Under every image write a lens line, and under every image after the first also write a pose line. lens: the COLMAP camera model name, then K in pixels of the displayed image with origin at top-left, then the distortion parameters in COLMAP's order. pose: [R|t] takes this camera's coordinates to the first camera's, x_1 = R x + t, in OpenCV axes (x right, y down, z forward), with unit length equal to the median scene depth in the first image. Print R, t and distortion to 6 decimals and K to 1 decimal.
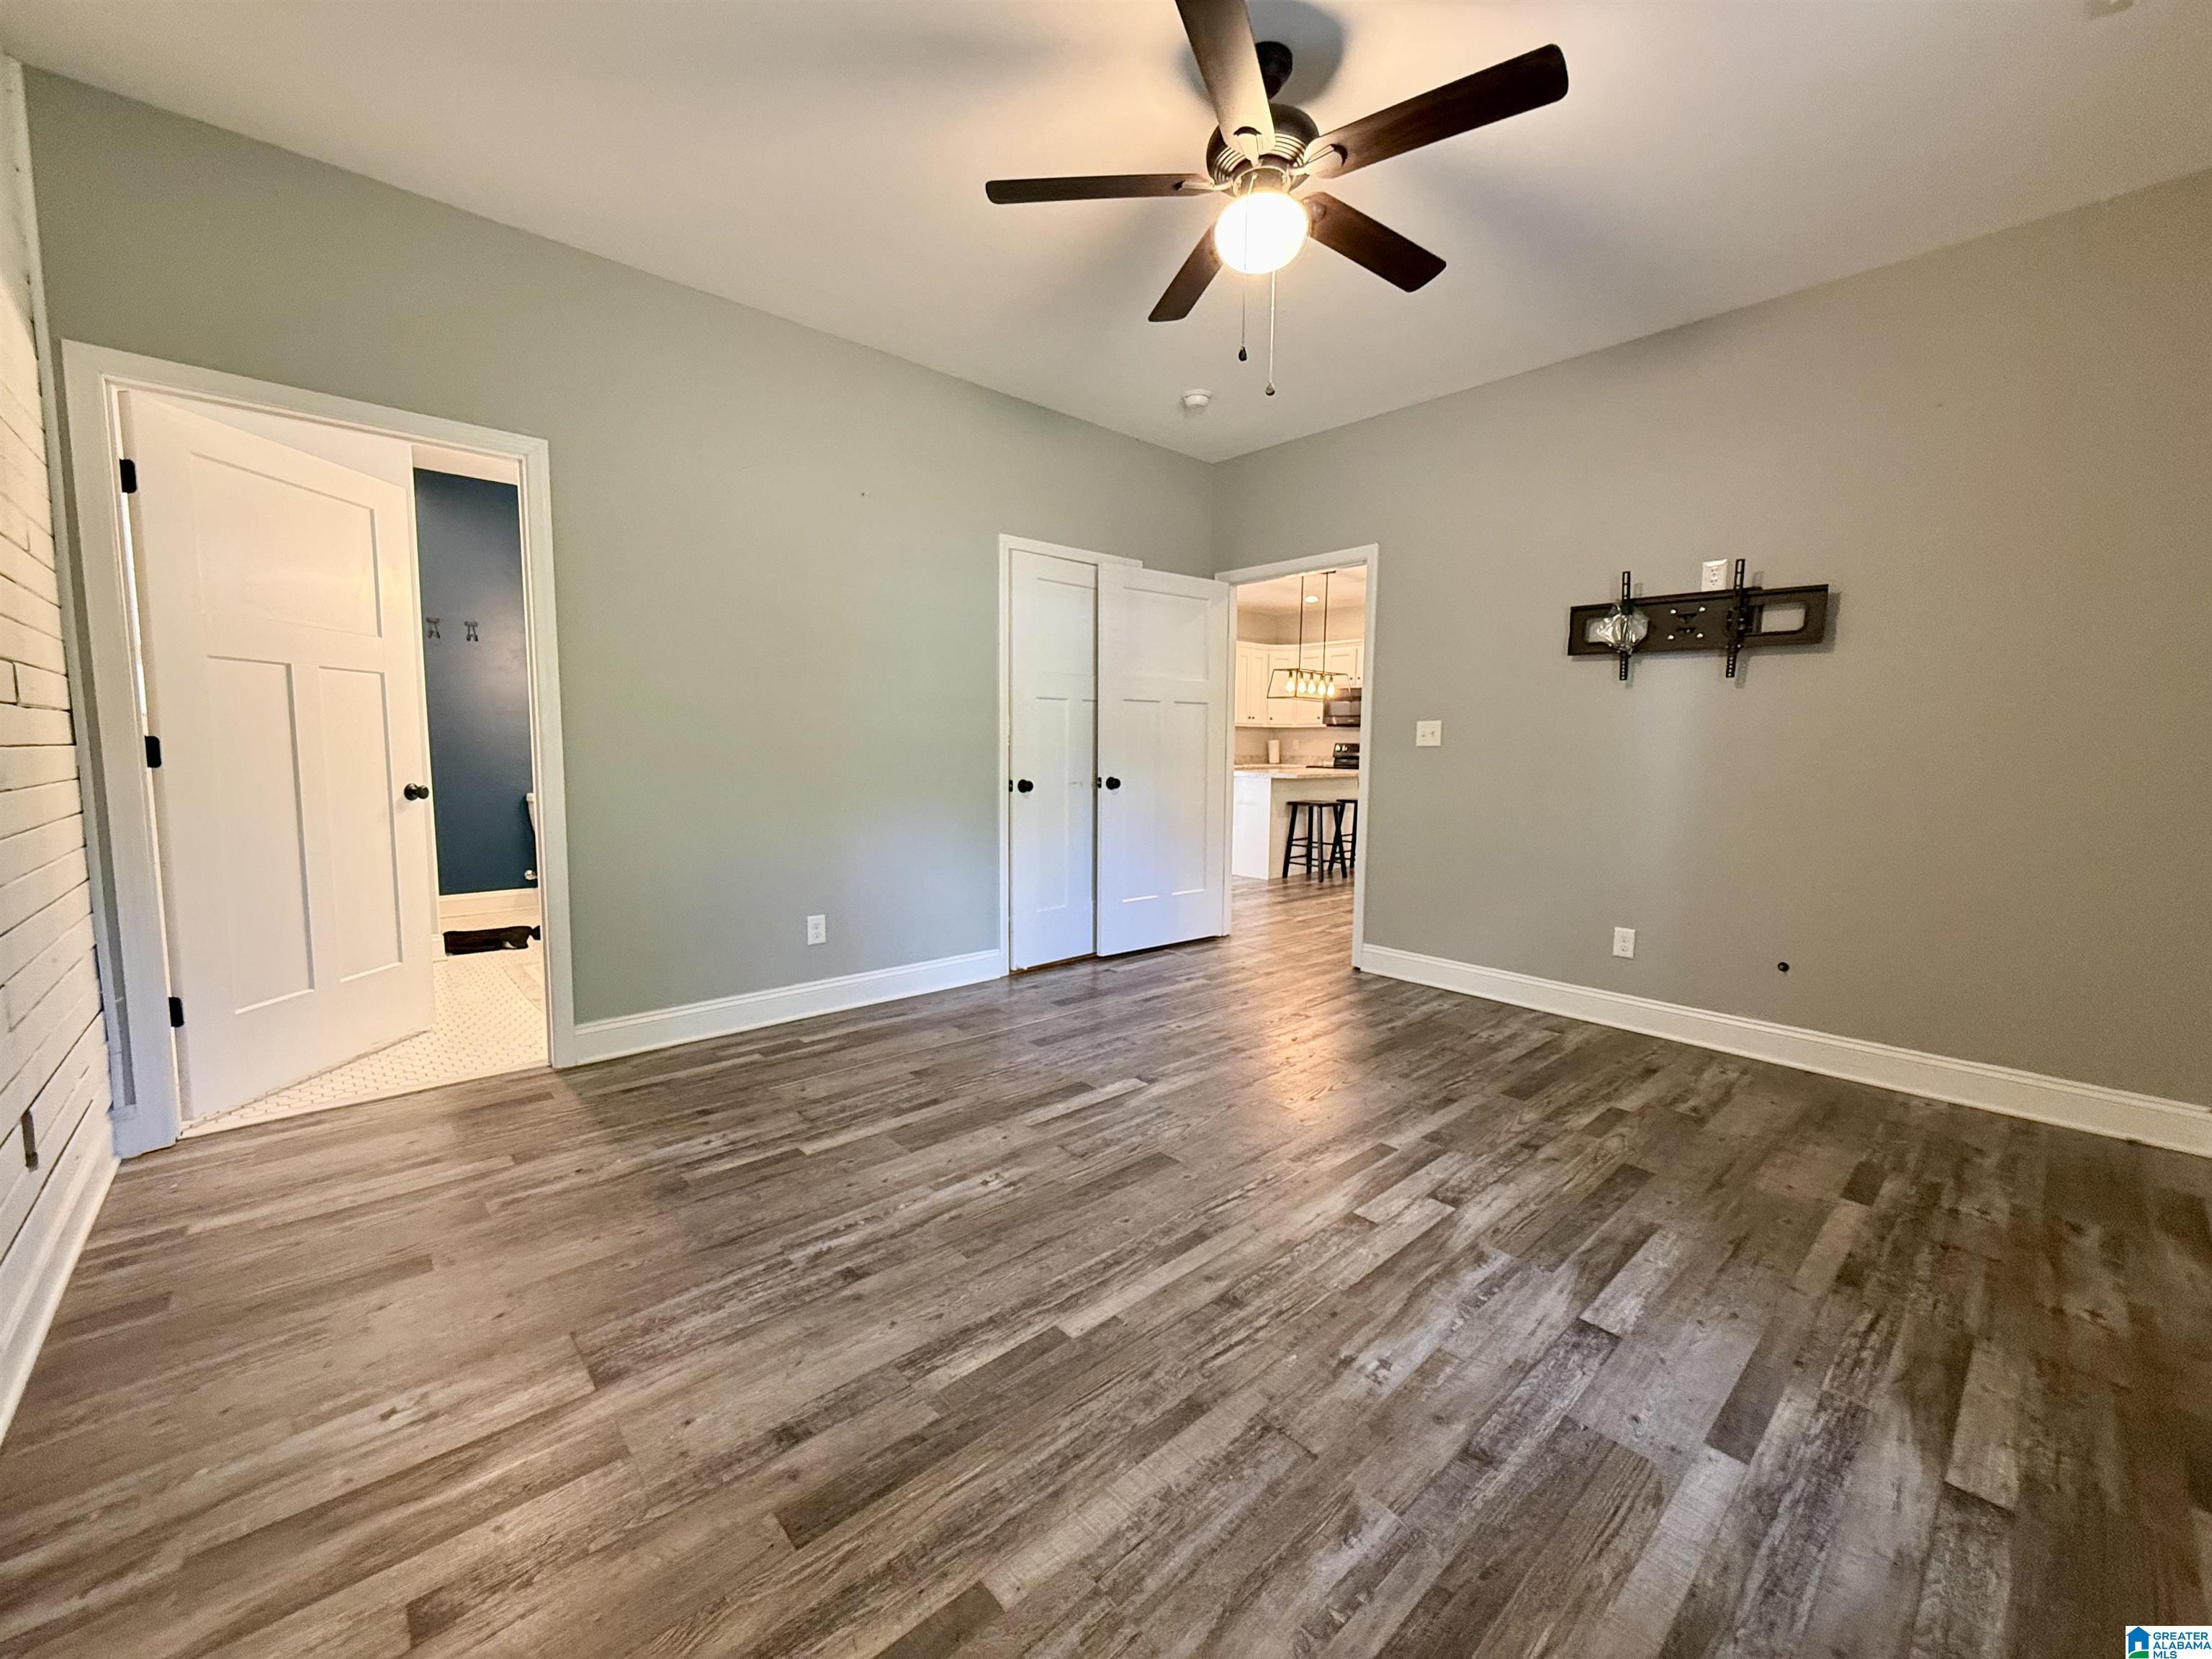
lens RADIAL K [[882.5, 0, 1106.7], [0, 882.5, 823.7], [0, 0, 1]] dist [-0.001434, 0.000838]
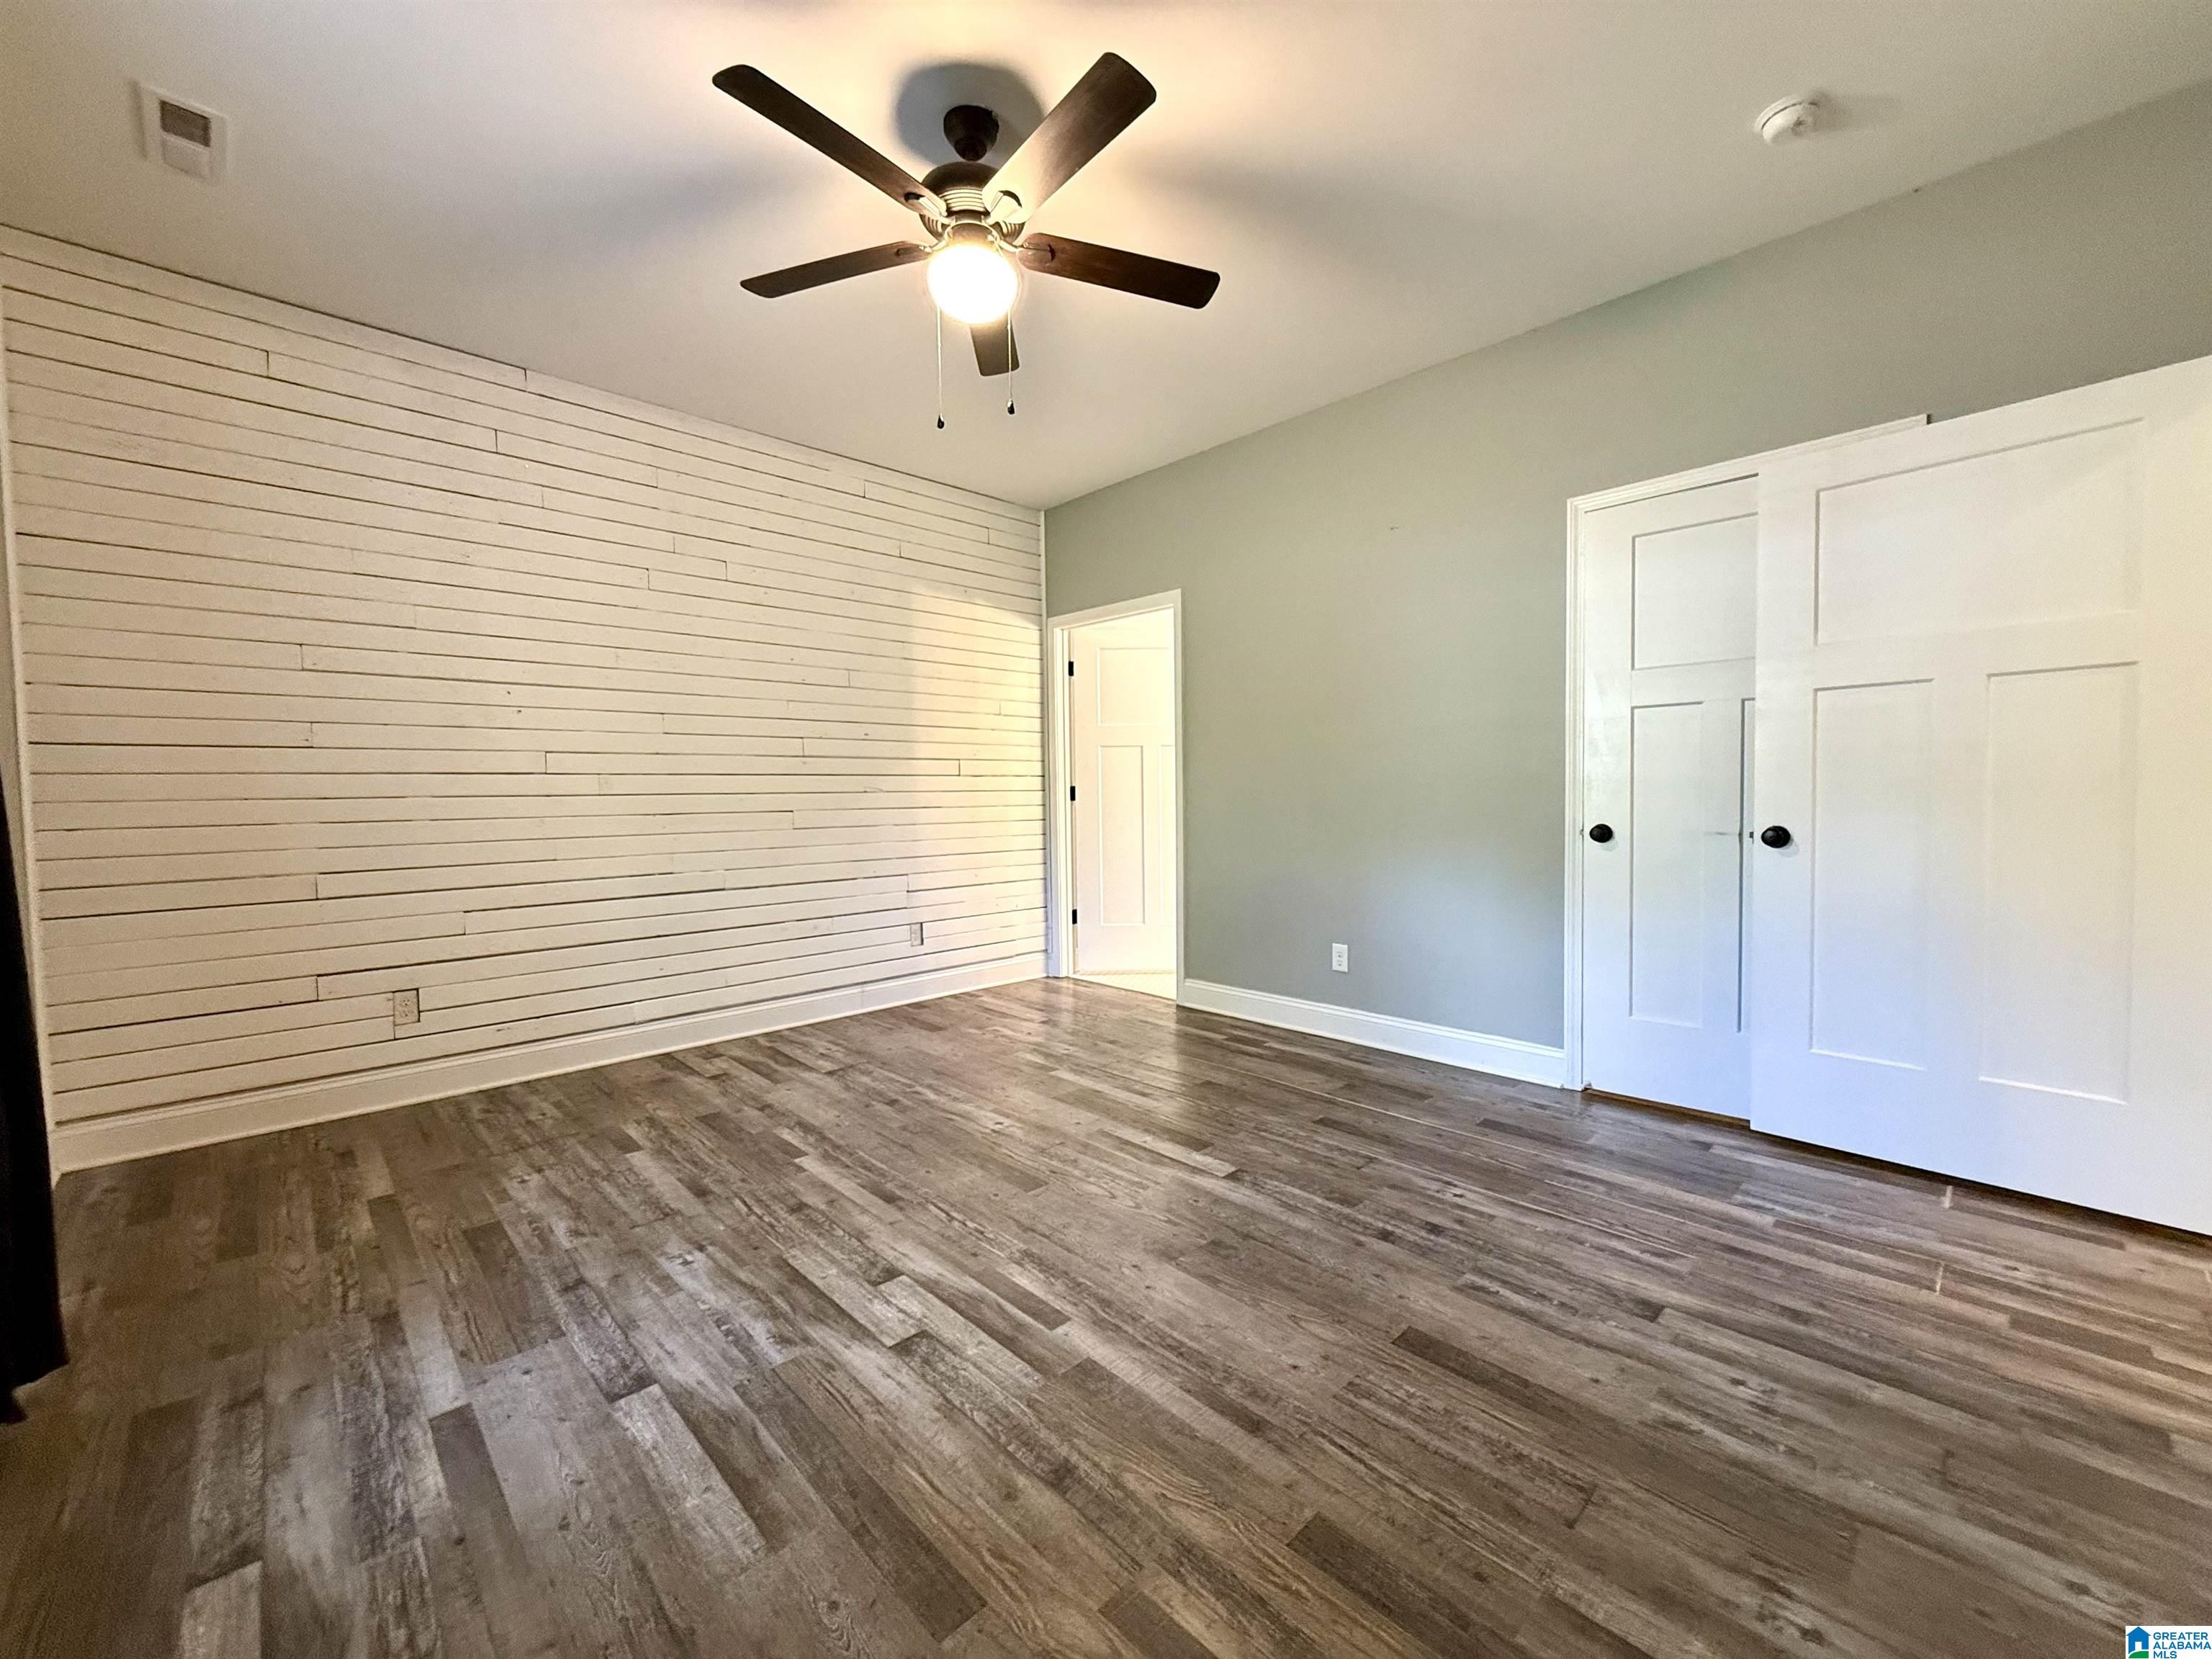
lens RADIAL K [[882.5, 0, 1109.5], [0, 882.5, 823.9], [0, 0, 1]] dist [-0.001434, 0.000838]
pose [[0.032304, 0.026693, -0.999122, 1.150052], [-0.076081, 0.996809, 0.024171, -0.070177], [0.996578, 0.075234, 0.034231, 1.097342]]
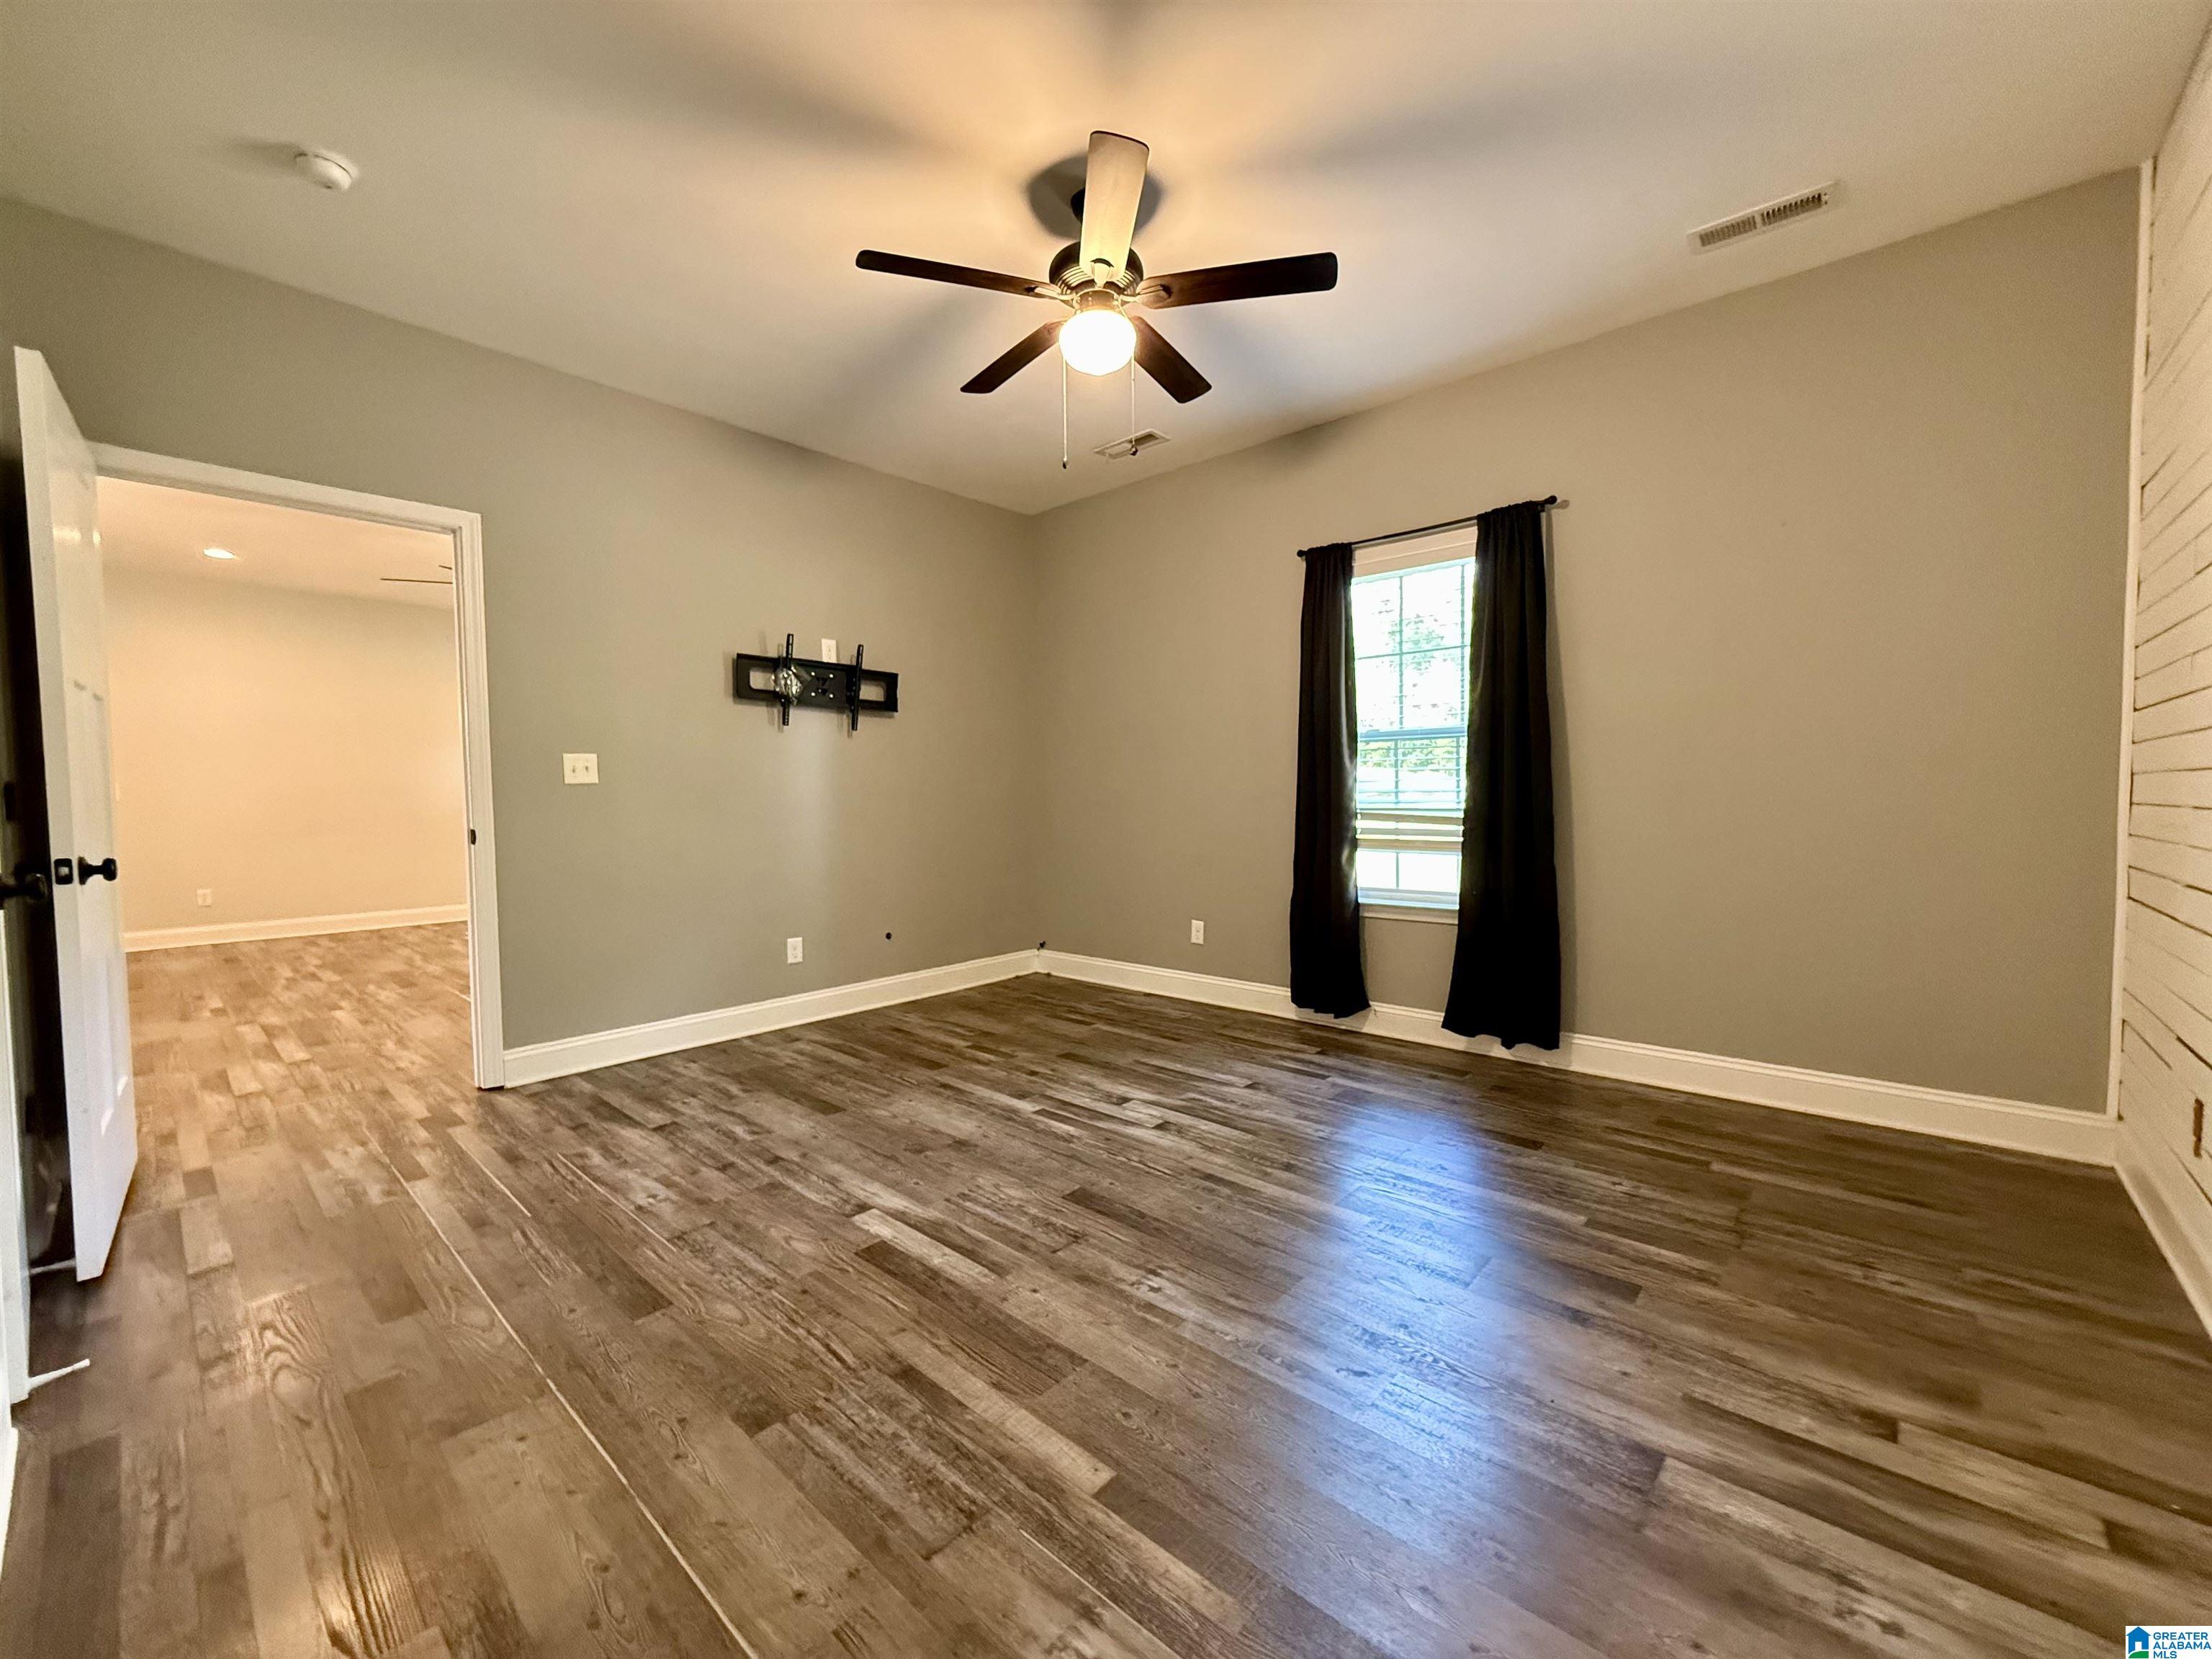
lens RADIAL K [[882.5, 0, 1111.0], [0, 882.5, 827.0], [0, 0, 1]] dist [-0.001434, 0.000838]
pose [[-0.105173, -0.047195, 0.993333, -0.961441], [0.098983, 0.993416, 0.057679, -0.084528], [-0.989516, 0.104389, -0.099809, 1.094035]]
